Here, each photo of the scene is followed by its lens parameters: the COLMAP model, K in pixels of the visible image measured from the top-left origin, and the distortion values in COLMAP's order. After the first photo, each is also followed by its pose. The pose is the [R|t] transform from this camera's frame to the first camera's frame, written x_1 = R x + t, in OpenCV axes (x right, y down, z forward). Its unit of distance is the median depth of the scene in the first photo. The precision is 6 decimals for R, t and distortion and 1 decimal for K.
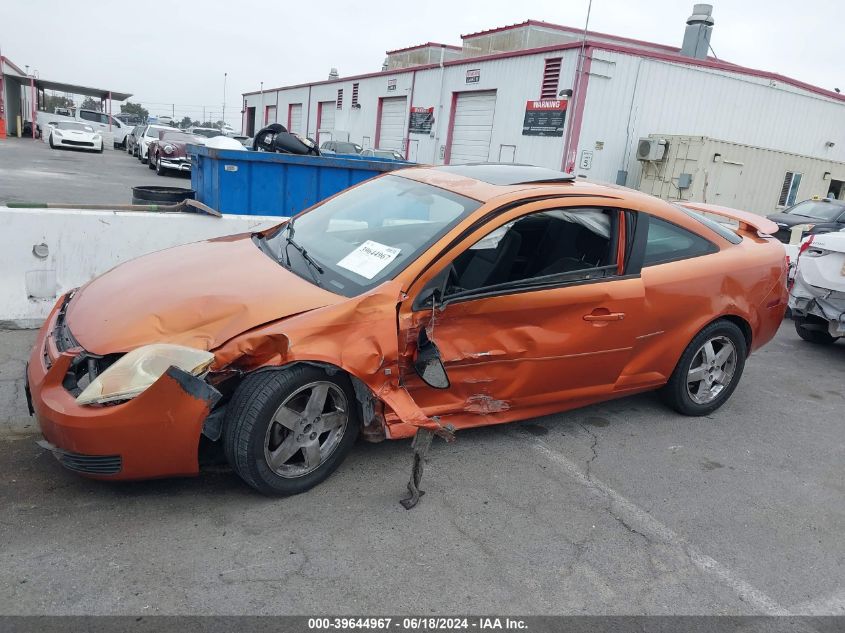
lens RADIAL K [[679.1, 0, 423.1], [0, 679.1, 315.2], [0, 0, 1]] dist [0.005663, -0.014353]
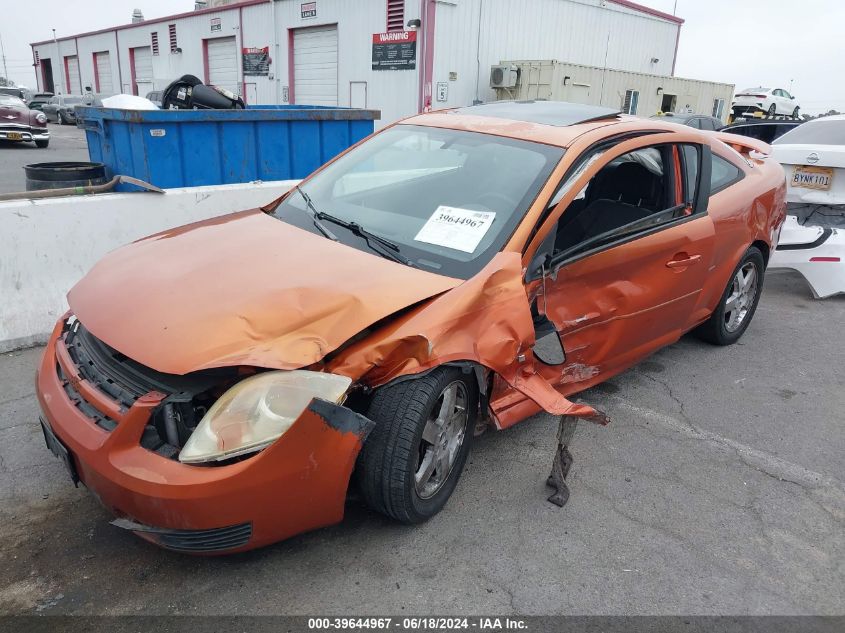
lens RADIAL K [[679.1, 0, 421.4], [0, 679.1, 314.7], [0, 0, 1]] dist [0.005663, -0.014353]
pose [[0.965630, -0.143764, 0.216543, -0.279909], [0.124977, 0.987292, 0.098159, -0.056746], [-0.227903, -0.067722, 0.971326, 0.152066]]
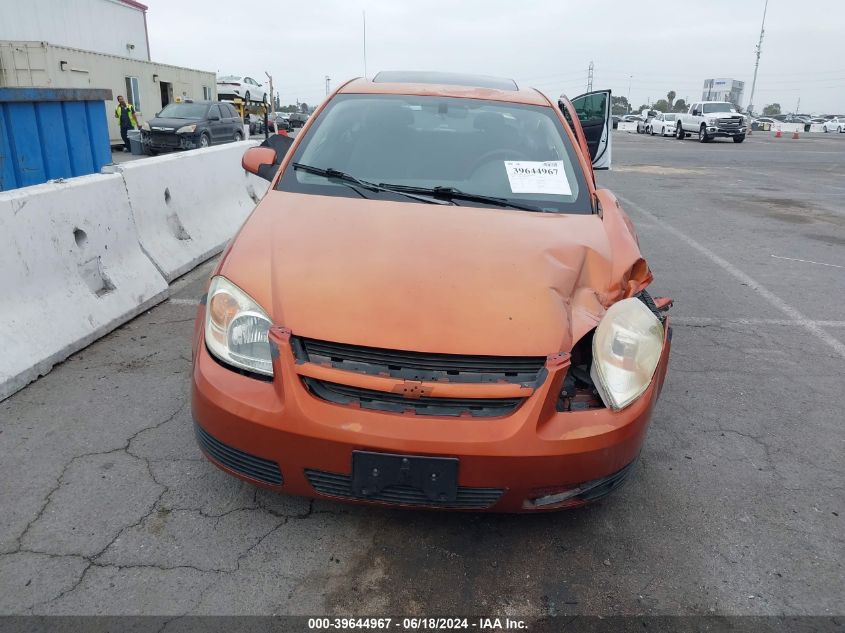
lens RADIAL K [[679.1, 0, 426.5], [0, 679.1, 320.3], [0, 0, 1]] dist [0.005663, -0.014353]
pose [[0.507740, -0.349003, 0.787653, -0.859363], [0.240522, 0.935341, 0.259395, -0.158885], [-0.827254, 0.057743, 0.558853, 0.529299]]
